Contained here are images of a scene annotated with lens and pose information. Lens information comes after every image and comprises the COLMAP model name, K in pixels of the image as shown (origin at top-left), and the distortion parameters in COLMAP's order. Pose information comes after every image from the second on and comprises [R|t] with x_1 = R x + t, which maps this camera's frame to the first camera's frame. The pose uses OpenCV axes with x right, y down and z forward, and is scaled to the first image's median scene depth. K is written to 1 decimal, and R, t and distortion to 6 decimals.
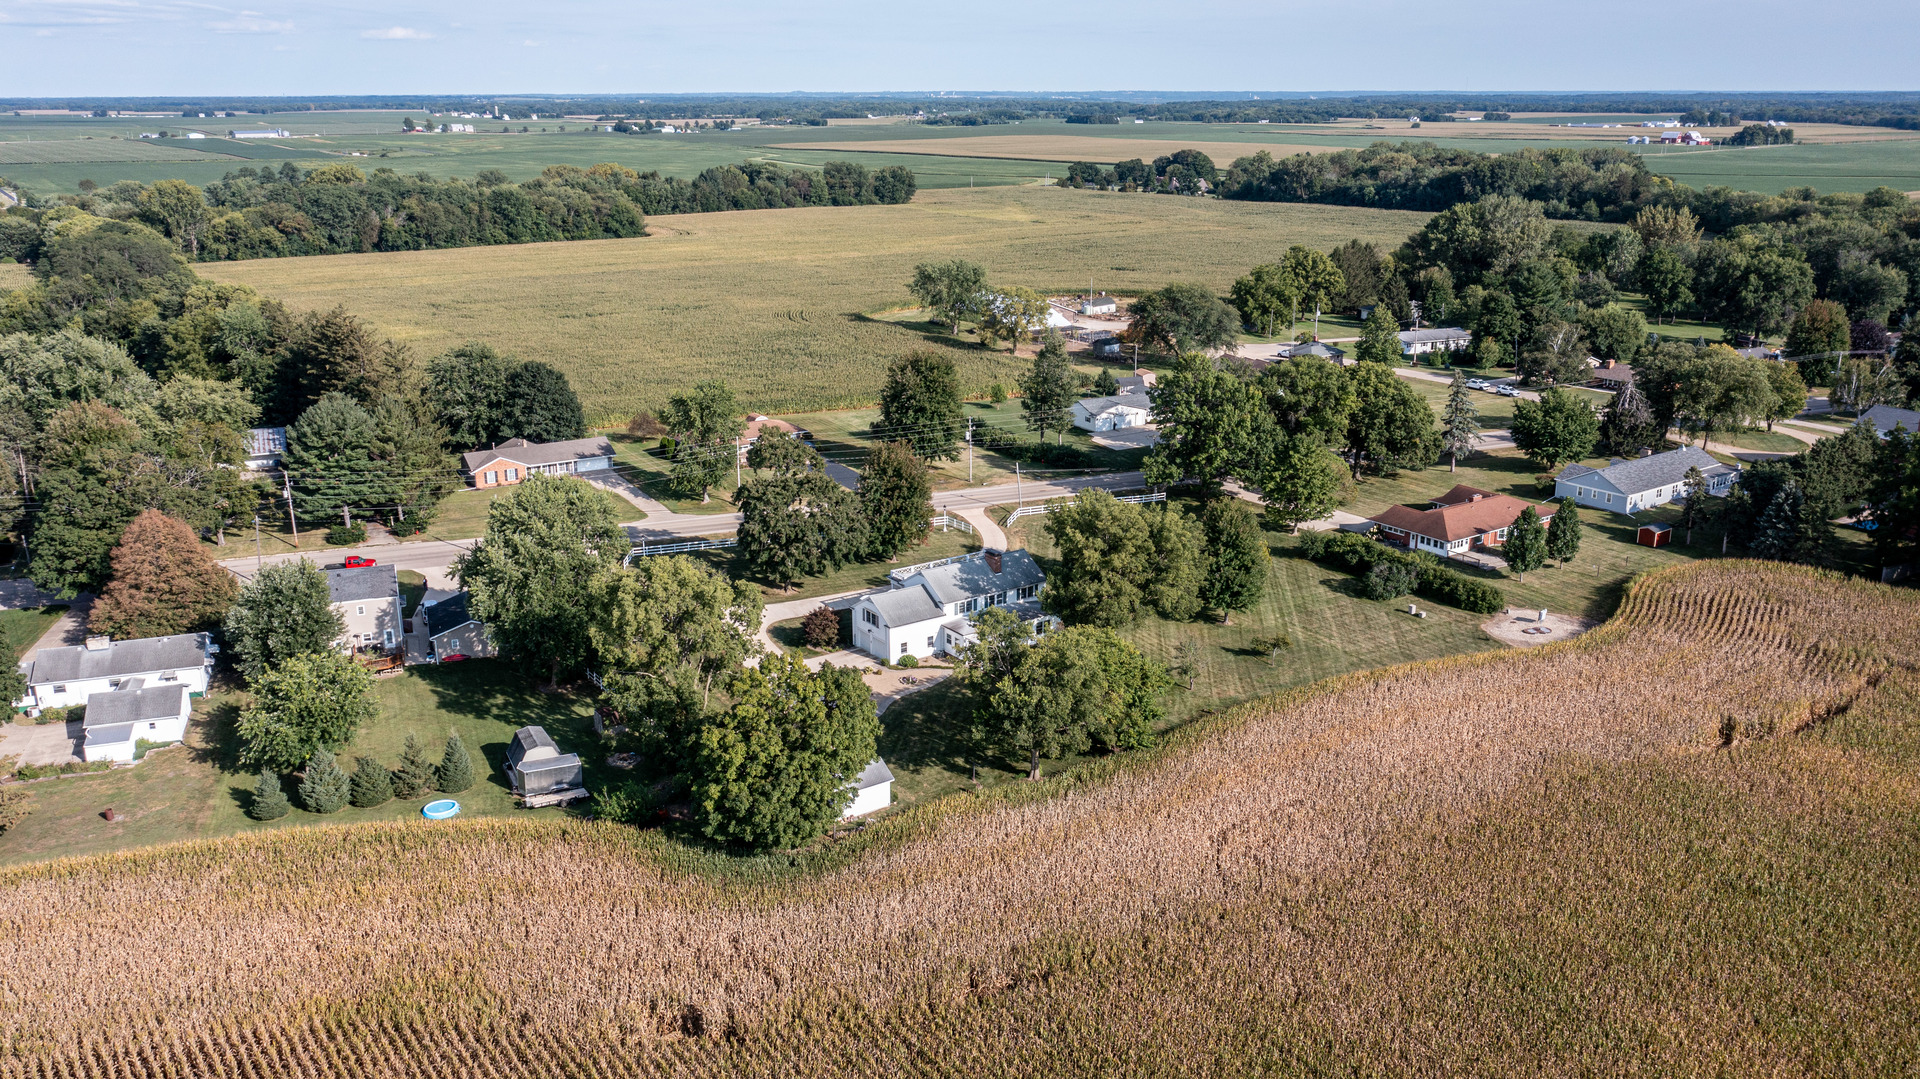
lens RADIAL K [[1518.5, 0, 959.0], [0, 1518.5, 537.7], [0, 0, 1]] dist [-0.028068, 0.017091]
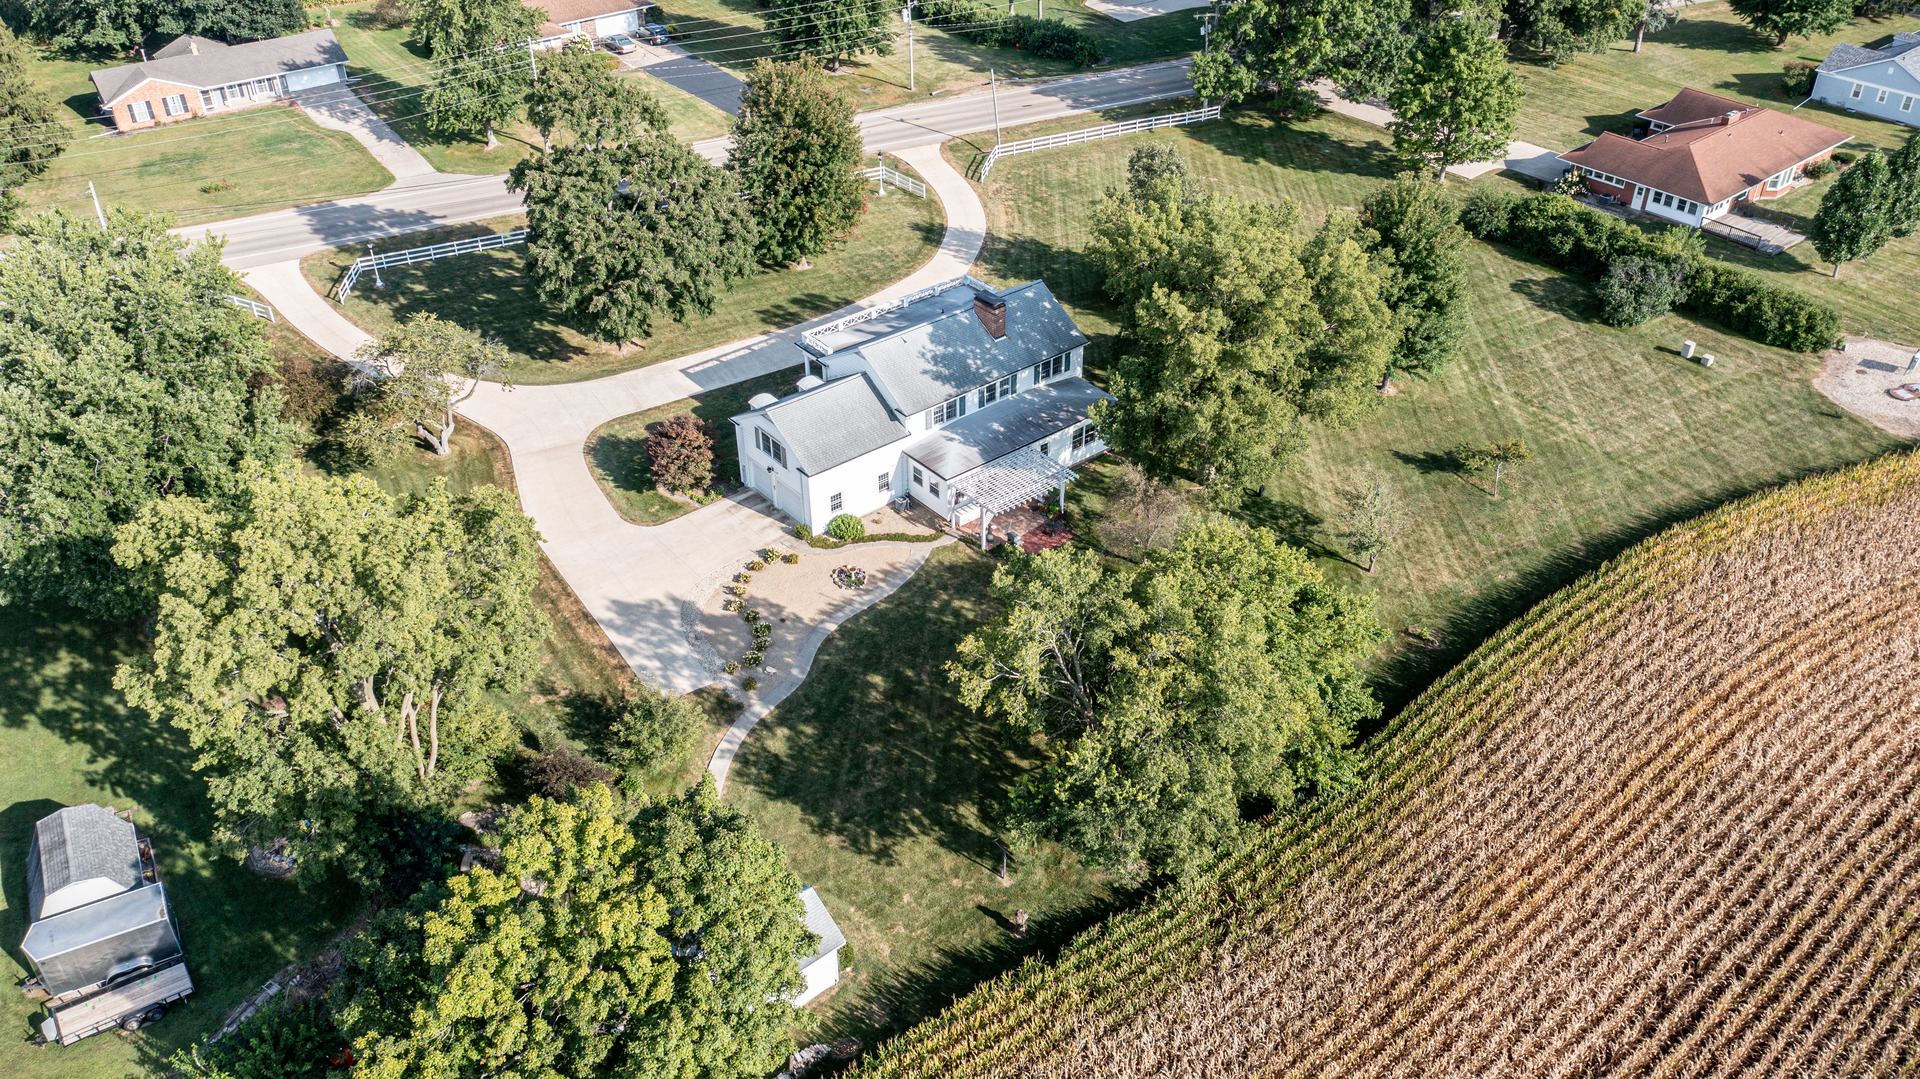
lens RADIAL K [[1518.5, 0, 957.1], [0, 1518.5, 548.5], [0, 0, 1]] dist [-0.028068, 0.017091]
pose [[0.997673, -0.045131, 0.051098, -0.019430], [0.026548, 0.947537, 0.318541, -0.073621], [-0.062794, -0.316443, 0.946531, 0.430476]]
